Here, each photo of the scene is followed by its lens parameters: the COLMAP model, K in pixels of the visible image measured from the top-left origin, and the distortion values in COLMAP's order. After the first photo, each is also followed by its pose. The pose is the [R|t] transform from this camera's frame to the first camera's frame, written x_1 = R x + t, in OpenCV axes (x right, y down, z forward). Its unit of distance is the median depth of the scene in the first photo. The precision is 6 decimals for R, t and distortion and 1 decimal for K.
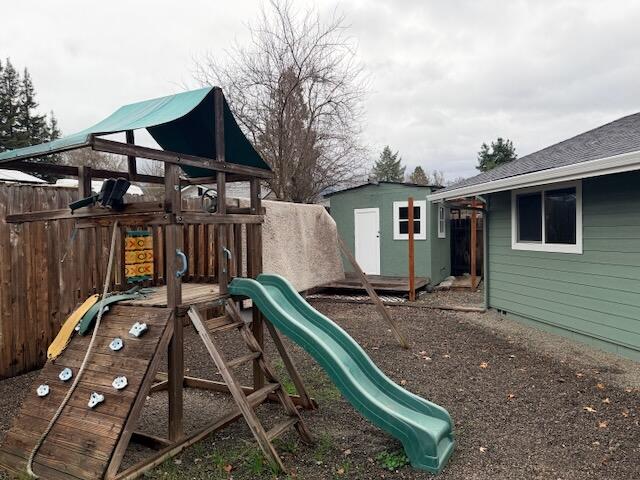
lens RADIAL K [[455.9, 0, 320.8], [0, 455.9, 238.8], [0, 0, 1]] dist [0.043542, -0.007649]
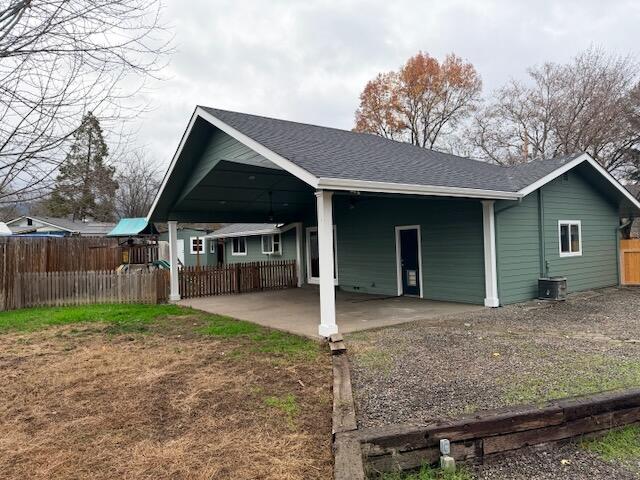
lens RADIAL K [[455.9, 0, 322.1], [0, 455.9, 238.9], [0, 0, 1]] dist [0.043542, -0.007649]
pose [[0.897844, 0.000955, 0.440312, -0.262743], [0.018177, 0.999065, -0.039231, 0.030077], [-0.439938, 0.043227, 0.896987, -1.379352]]
